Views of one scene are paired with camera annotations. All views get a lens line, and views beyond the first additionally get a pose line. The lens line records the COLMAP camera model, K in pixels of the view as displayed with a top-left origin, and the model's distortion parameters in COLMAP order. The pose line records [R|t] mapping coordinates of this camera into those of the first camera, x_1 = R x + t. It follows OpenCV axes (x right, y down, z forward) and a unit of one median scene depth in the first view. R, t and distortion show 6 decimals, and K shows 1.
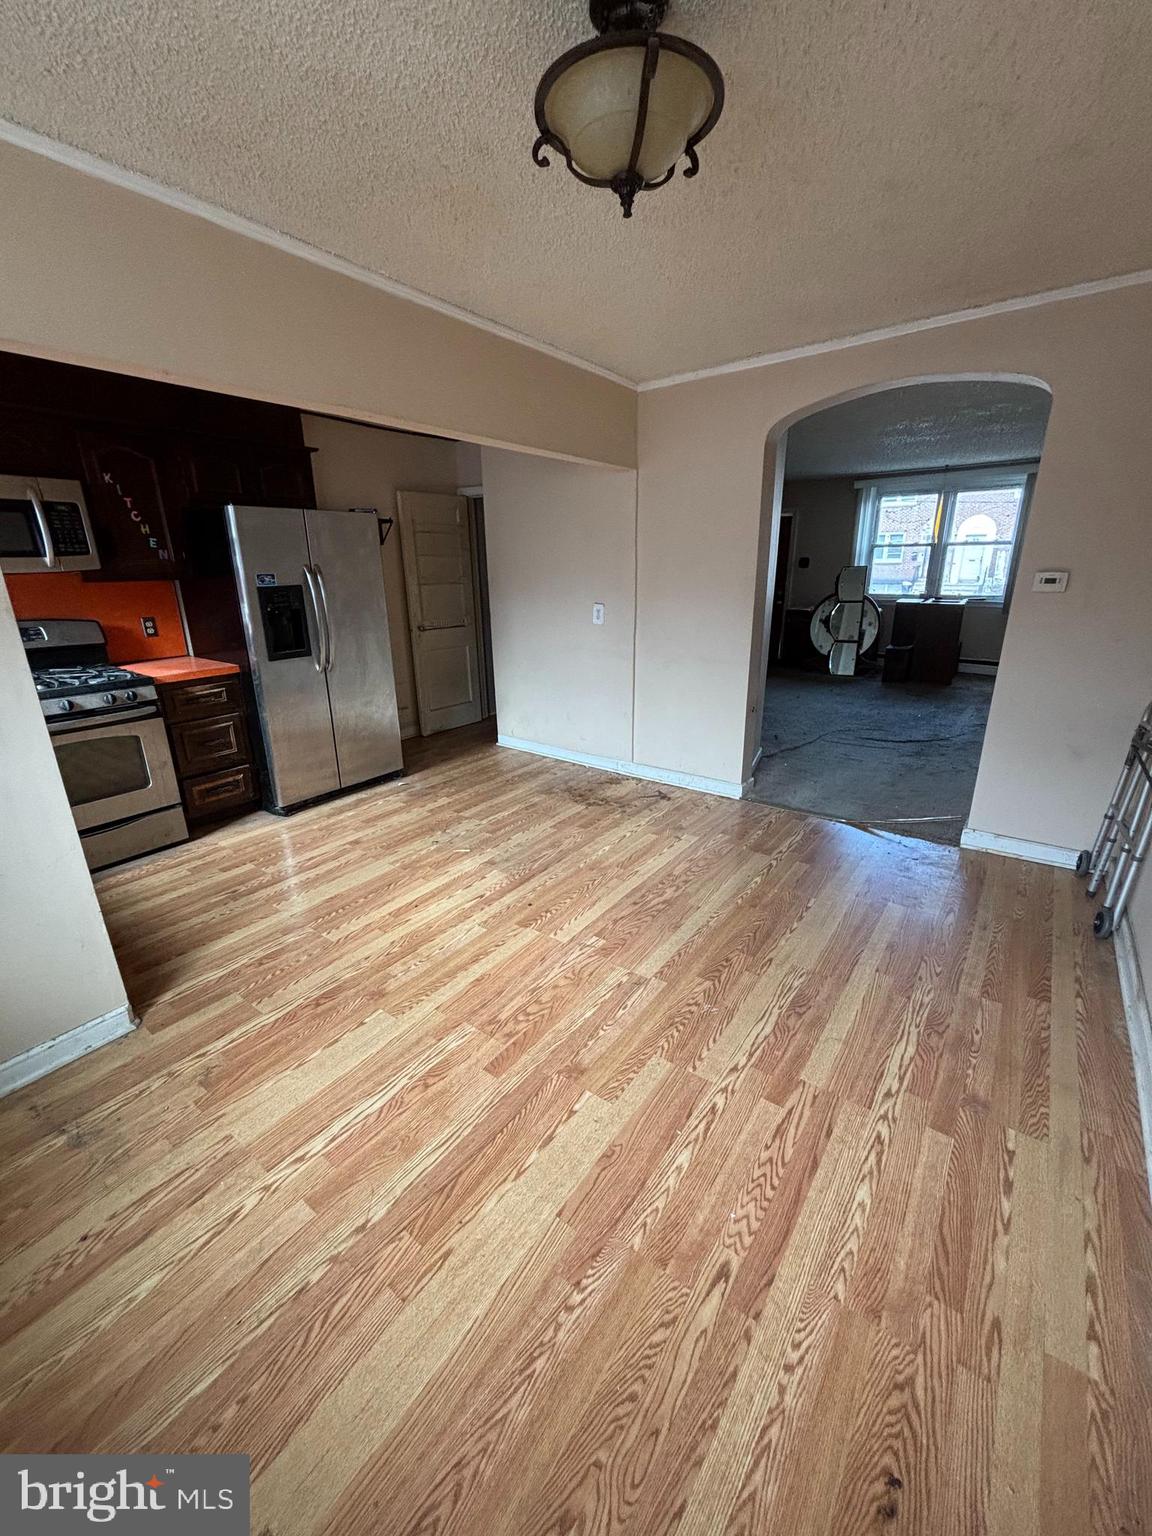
lens RADIAL K [[616.3, 0, 576.0], [0, 616.3, 768.0], [0, 0, 1]] dist [0.000048, -0.000200]
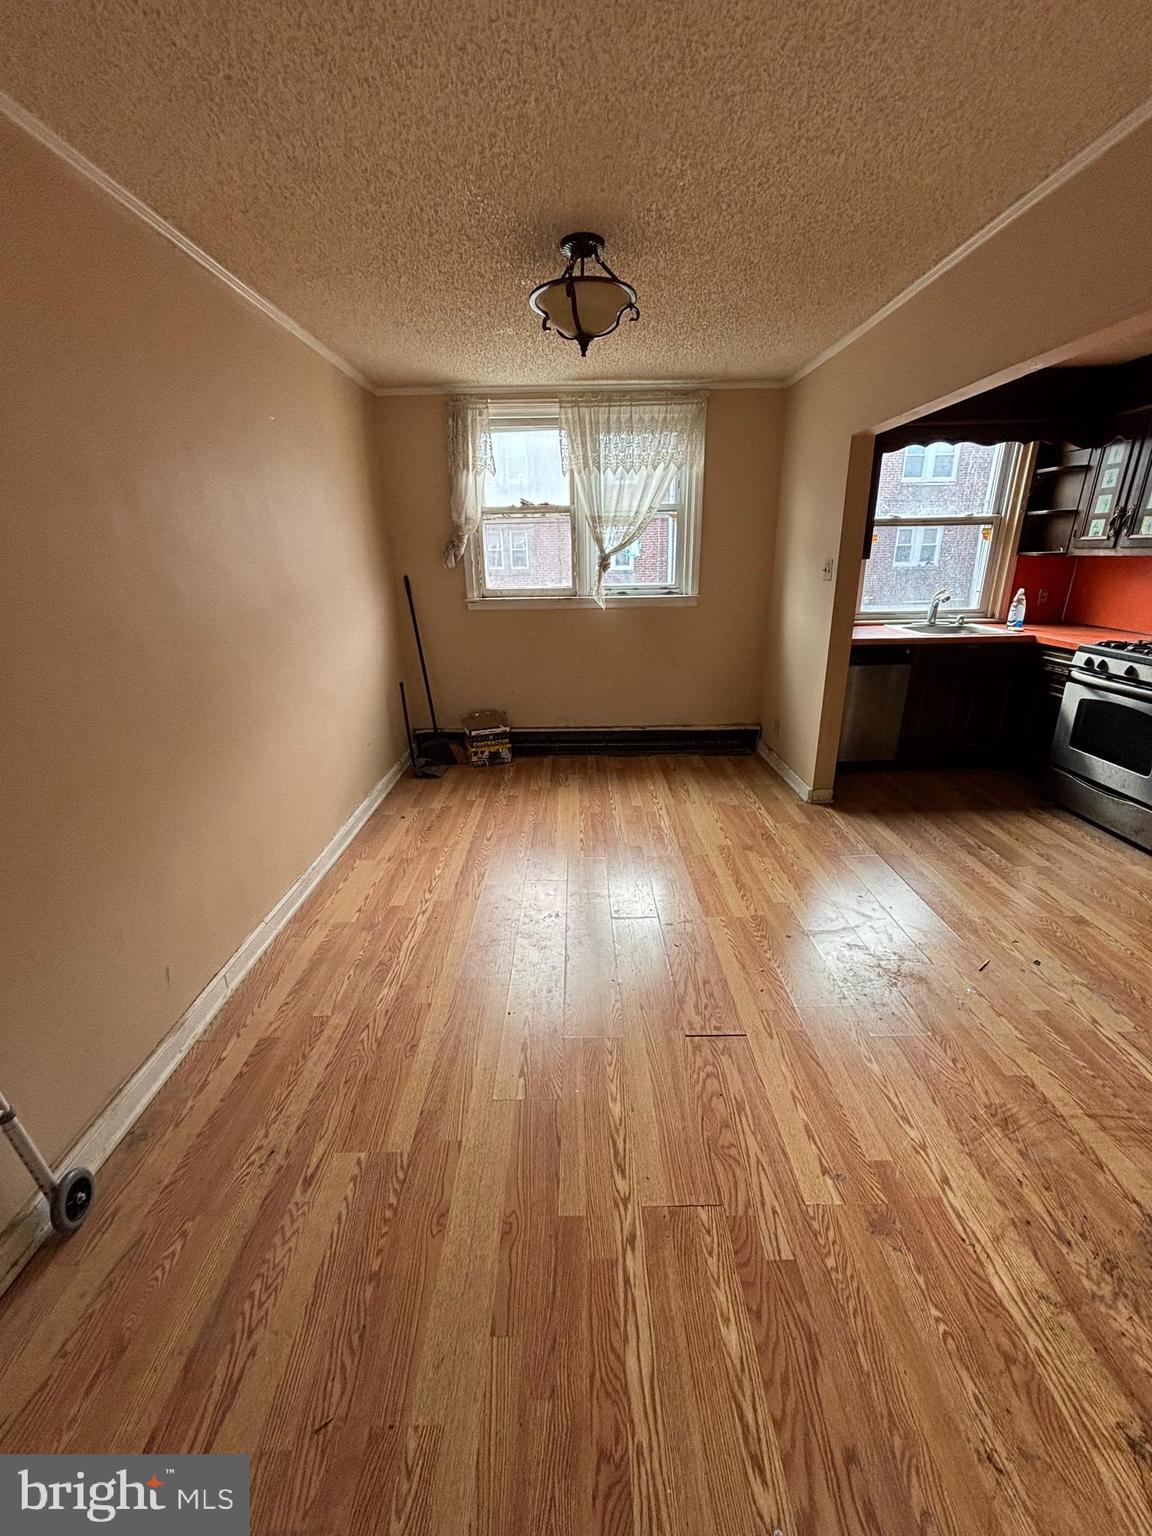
lens RADIAL K [[616.3, 0, 576.0], [0, 616.3, 768.0], [0, 0, 1]] dist [0.000048, -0.000200]
pose [[-0.799825, 0.226893, -0.555697, 0.774849], [-0.160220, 0.811506, 0.561949, -0.542982], [0.578454, 0.538495, -0.612710, 1.561384]]
